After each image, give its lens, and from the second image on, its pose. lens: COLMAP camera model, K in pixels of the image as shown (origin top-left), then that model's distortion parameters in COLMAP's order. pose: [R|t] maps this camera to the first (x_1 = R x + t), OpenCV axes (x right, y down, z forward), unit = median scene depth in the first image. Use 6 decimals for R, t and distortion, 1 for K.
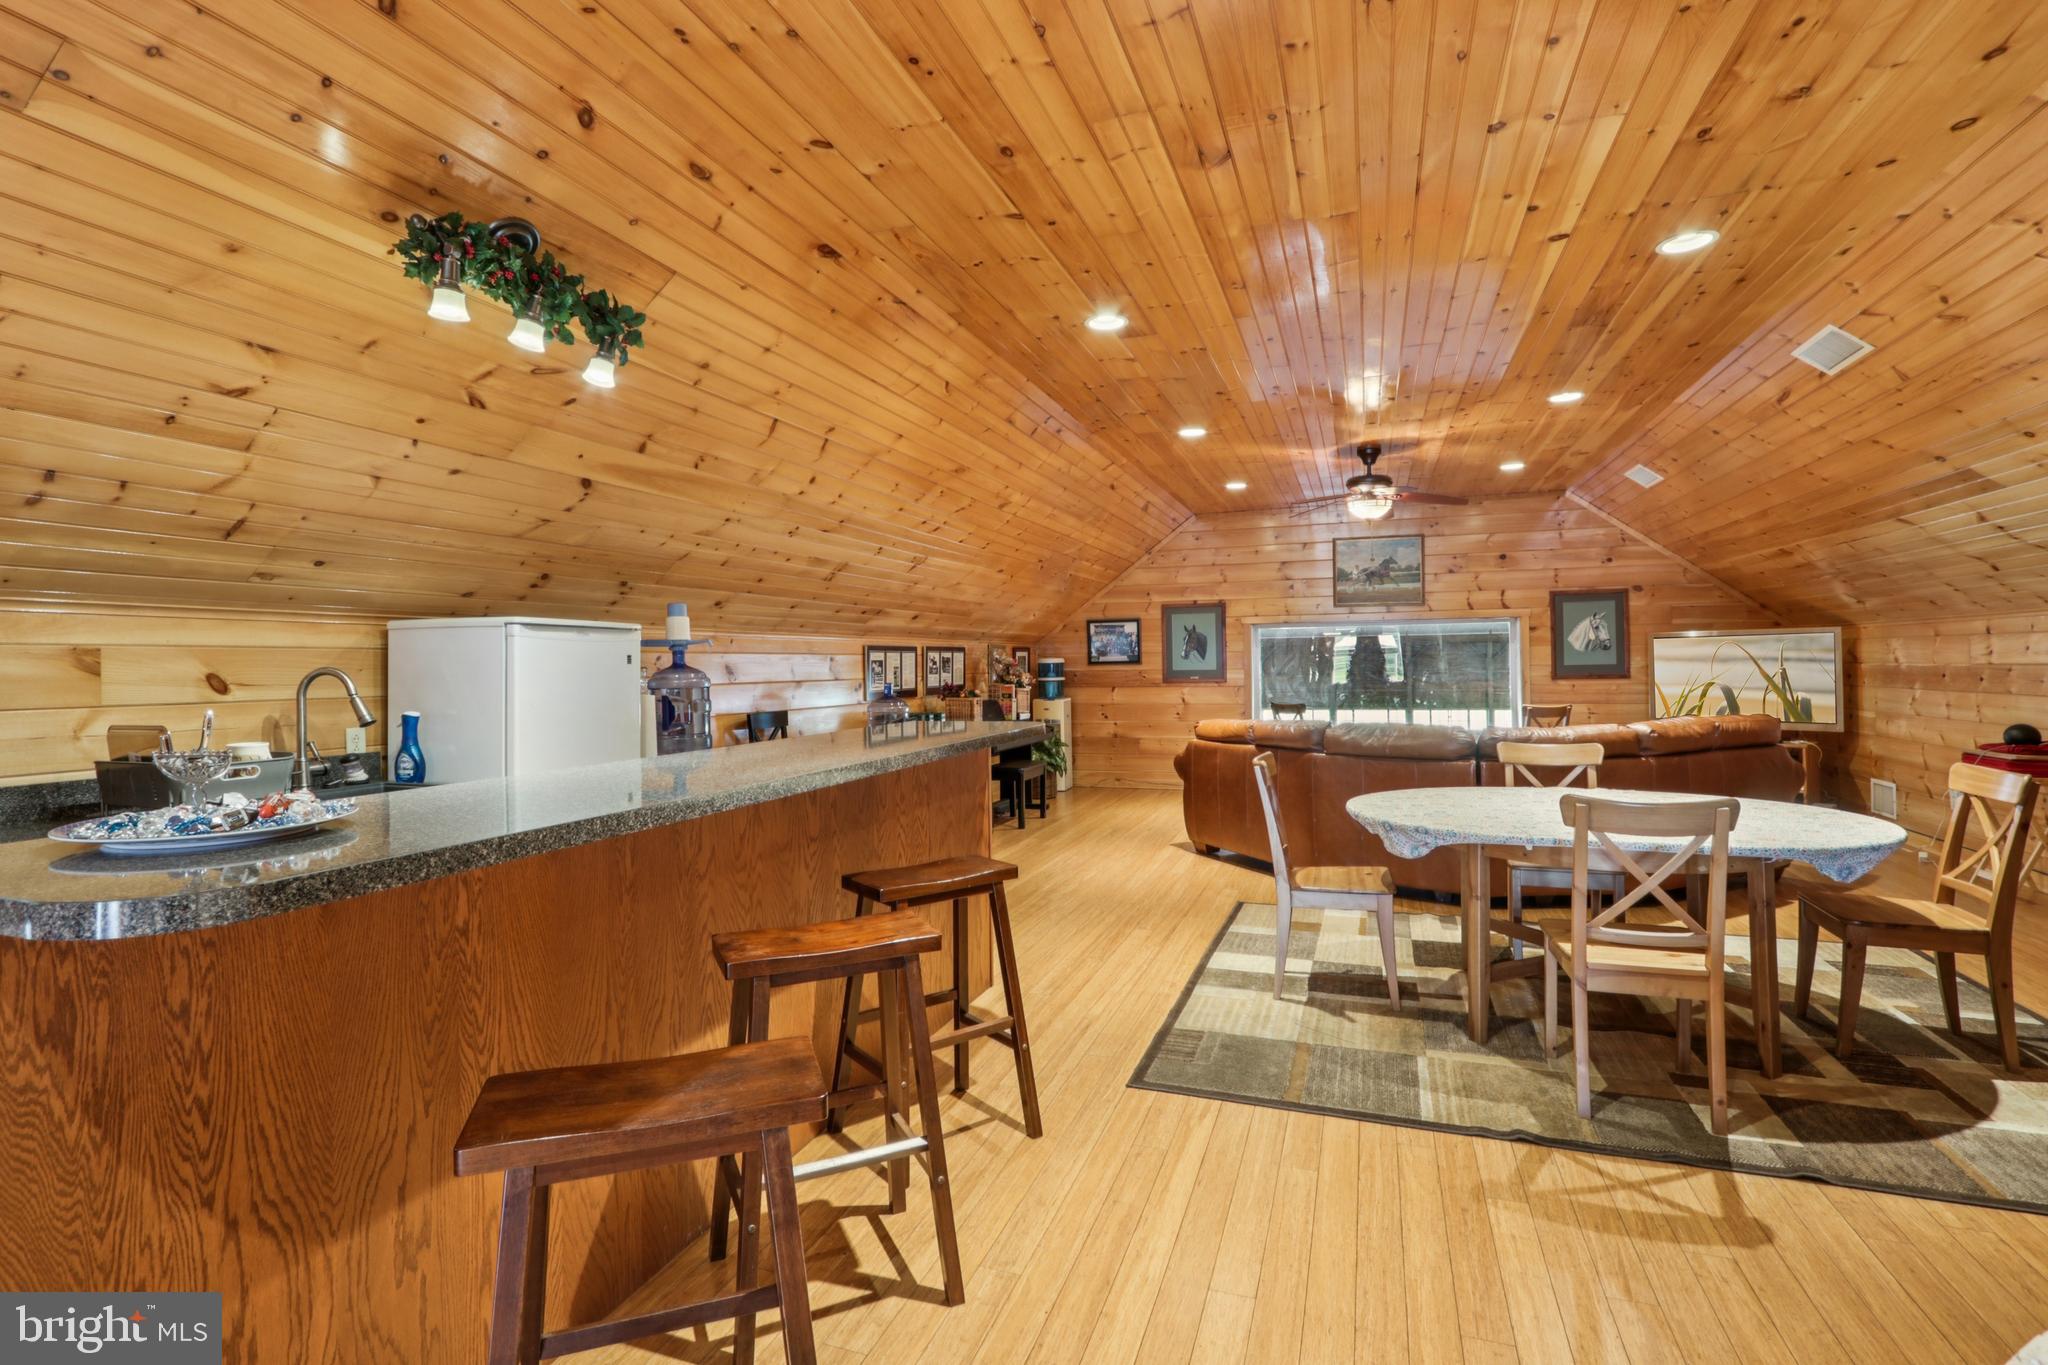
lens RADIAL K [[1026.2, 0, 1024.0], [0, 1026.2, 682.5], [0, 0, 1]] dist [-0.049854, -0.000283]
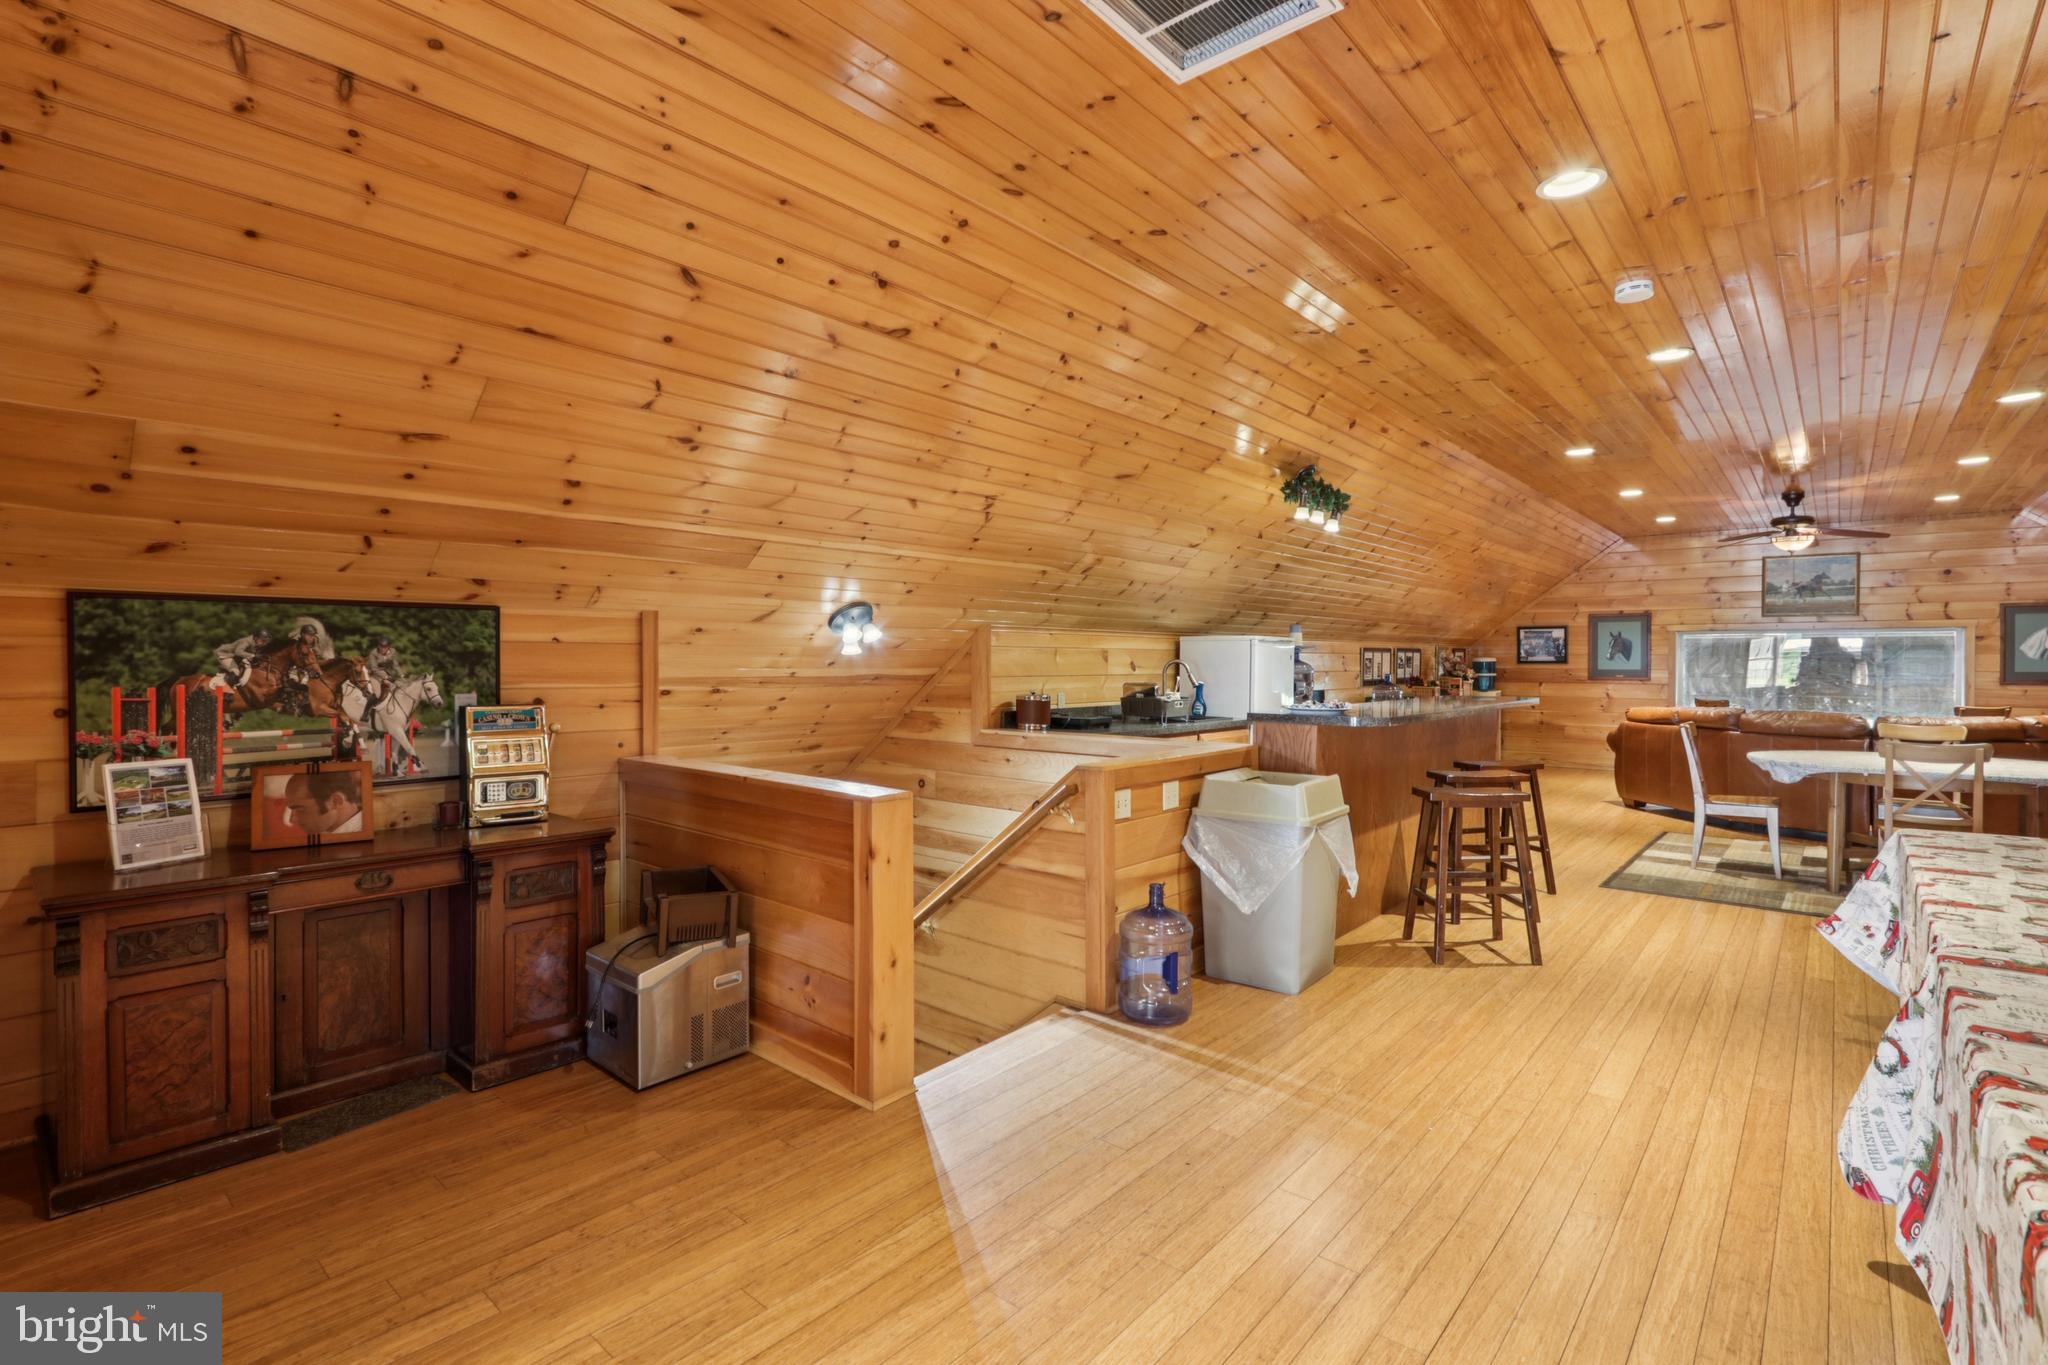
lens RADIAL K [[949.3, 0, 1017.1], [0, 949.3, 676.3], [0, 0, 1]] dist [-0.021374, 0.001355]
pose [[0.924873, 0.022769, -0.379594, -0.076811], [-0.022157, 0.999737, 0.005983, 0.005326], [0.379630, 0.002877, 0.925134, -0.323553]]
